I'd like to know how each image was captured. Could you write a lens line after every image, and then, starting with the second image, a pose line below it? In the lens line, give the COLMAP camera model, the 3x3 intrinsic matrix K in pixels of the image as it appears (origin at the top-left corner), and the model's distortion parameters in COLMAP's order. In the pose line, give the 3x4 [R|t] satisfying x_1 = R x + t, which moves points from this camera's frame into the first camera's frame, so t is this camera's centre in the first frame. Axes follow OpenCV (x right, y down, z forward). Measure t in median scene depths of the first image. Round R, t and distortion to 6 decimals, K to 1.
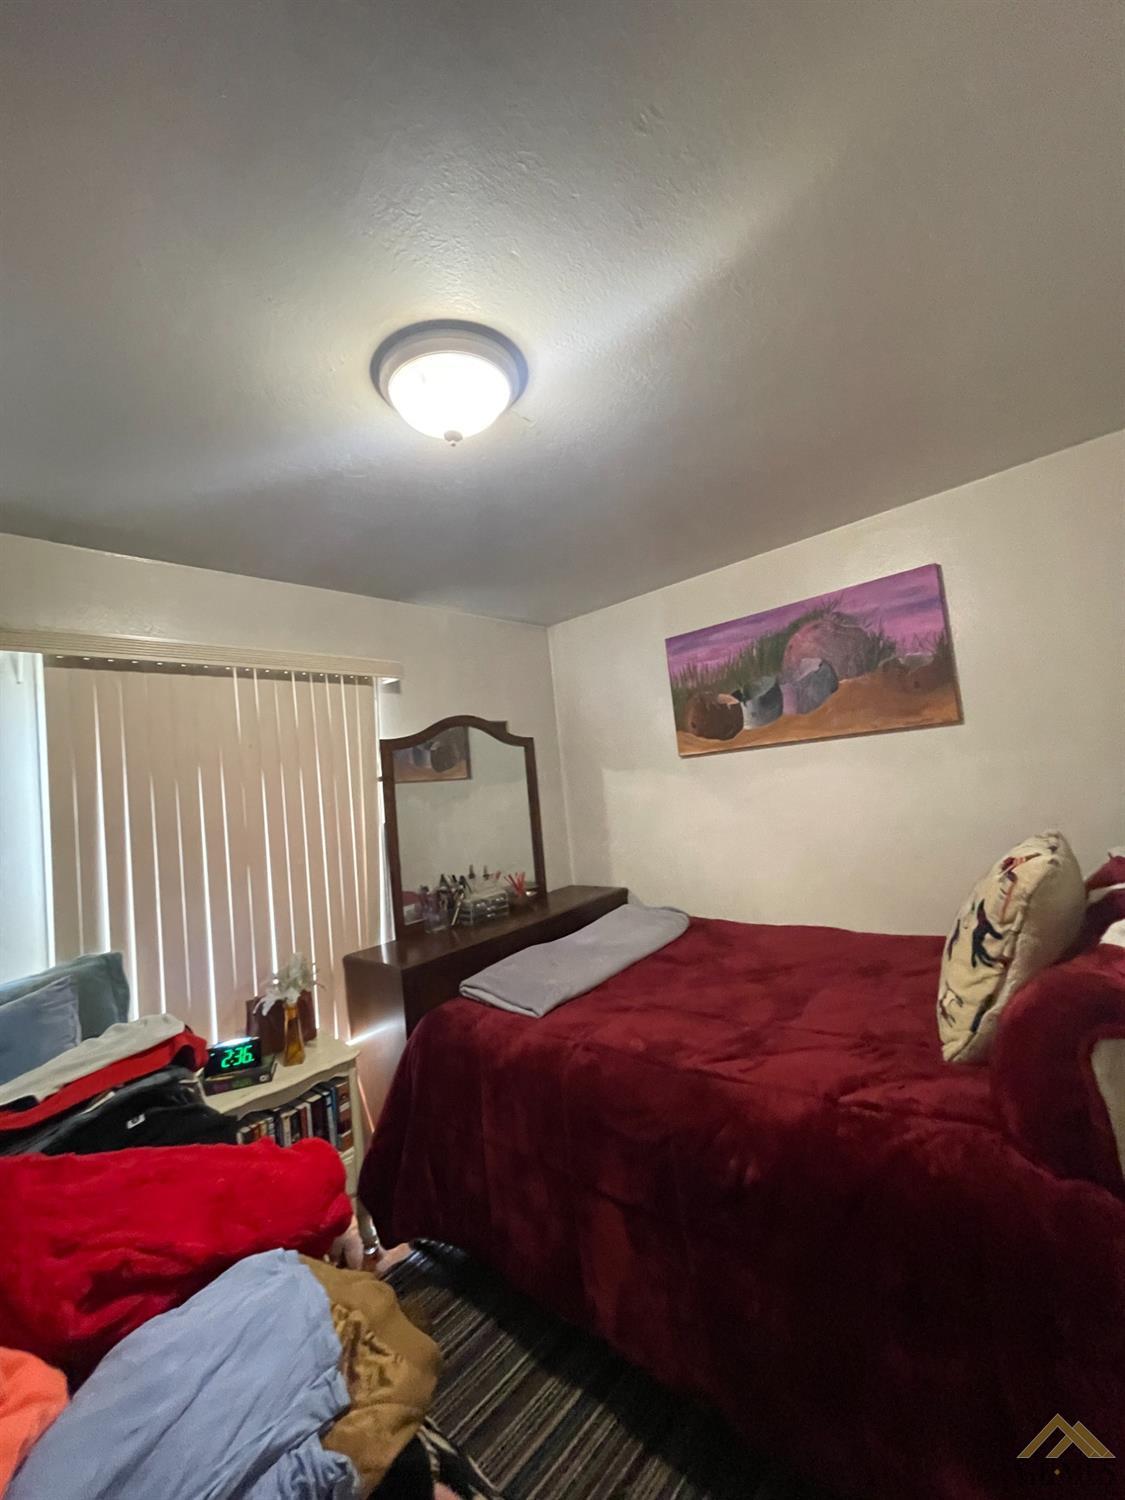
lens RADIAL K [[603.6, 0, 561.2], [0, 603.6, 754.5], [0, 0, 1]] dist [-0.001691, -0.000069]
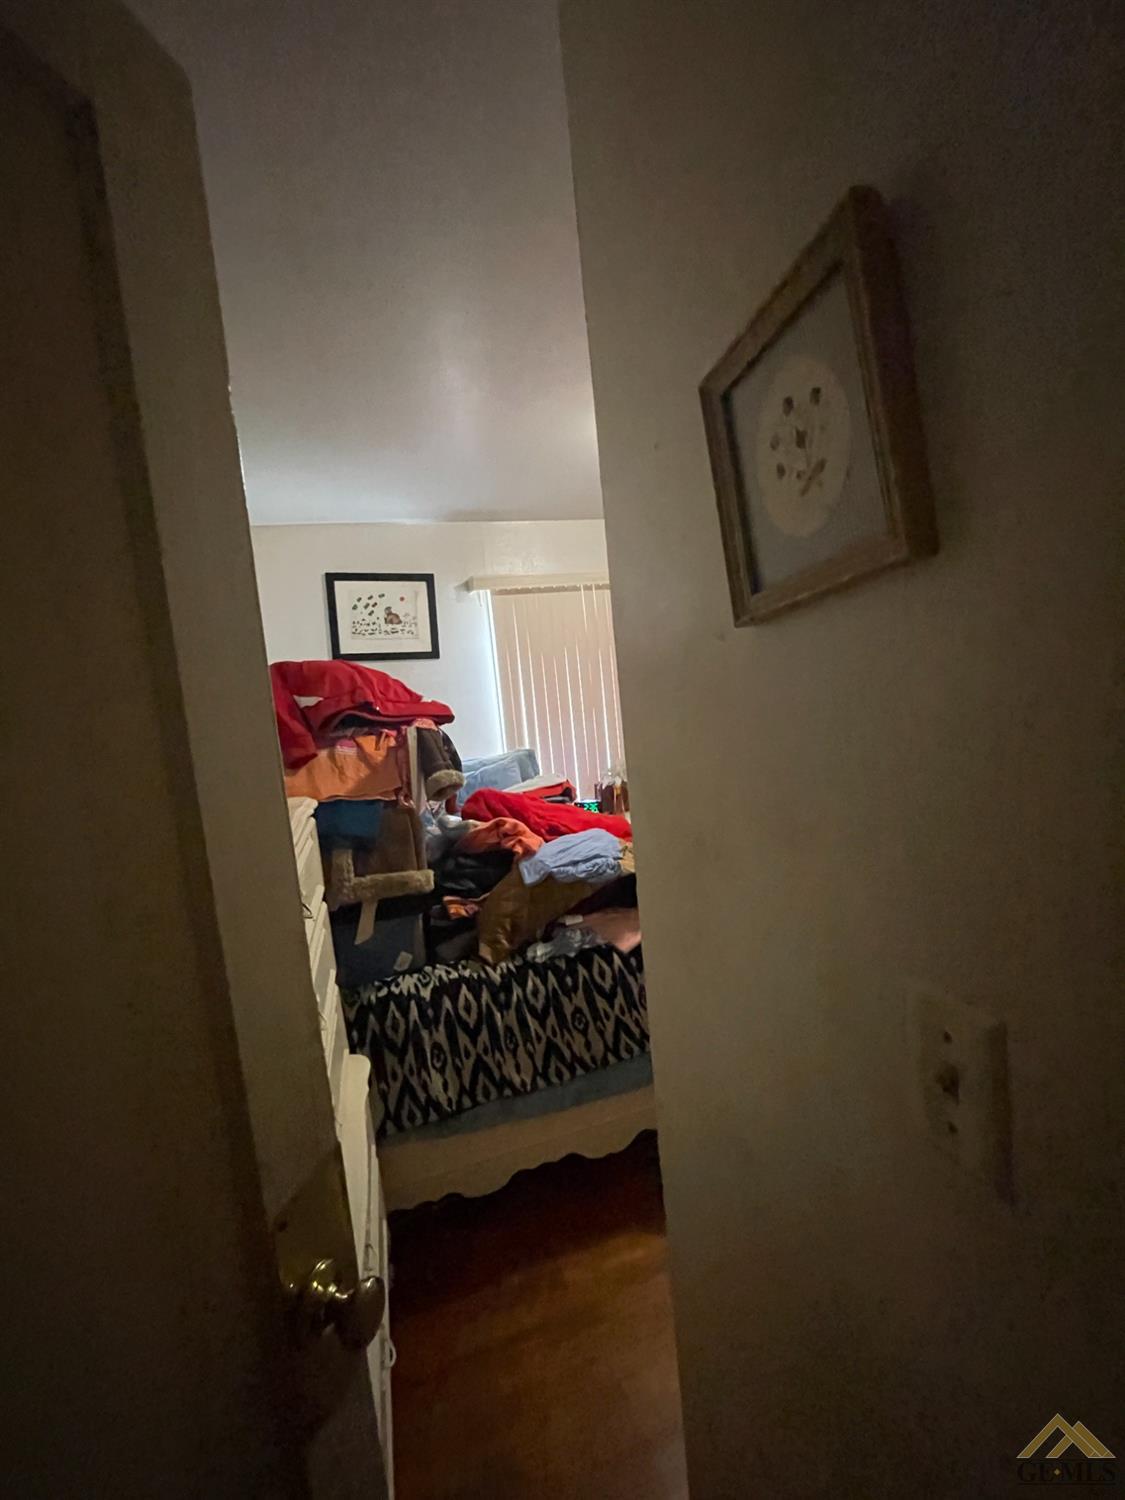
lens RADIAL K [[603.6, 0, 560.6], [0, 603.6, 751.4], [0, 0, 1]] dist [-0.001691, -0.000069]
pose [[0.862071, 0.052946, -0.504014, 0.279781], [0.038726, 0.984738, 0.169682, 0.016414], [0.505306, -0.165797, 0.846863, -0.533314]]
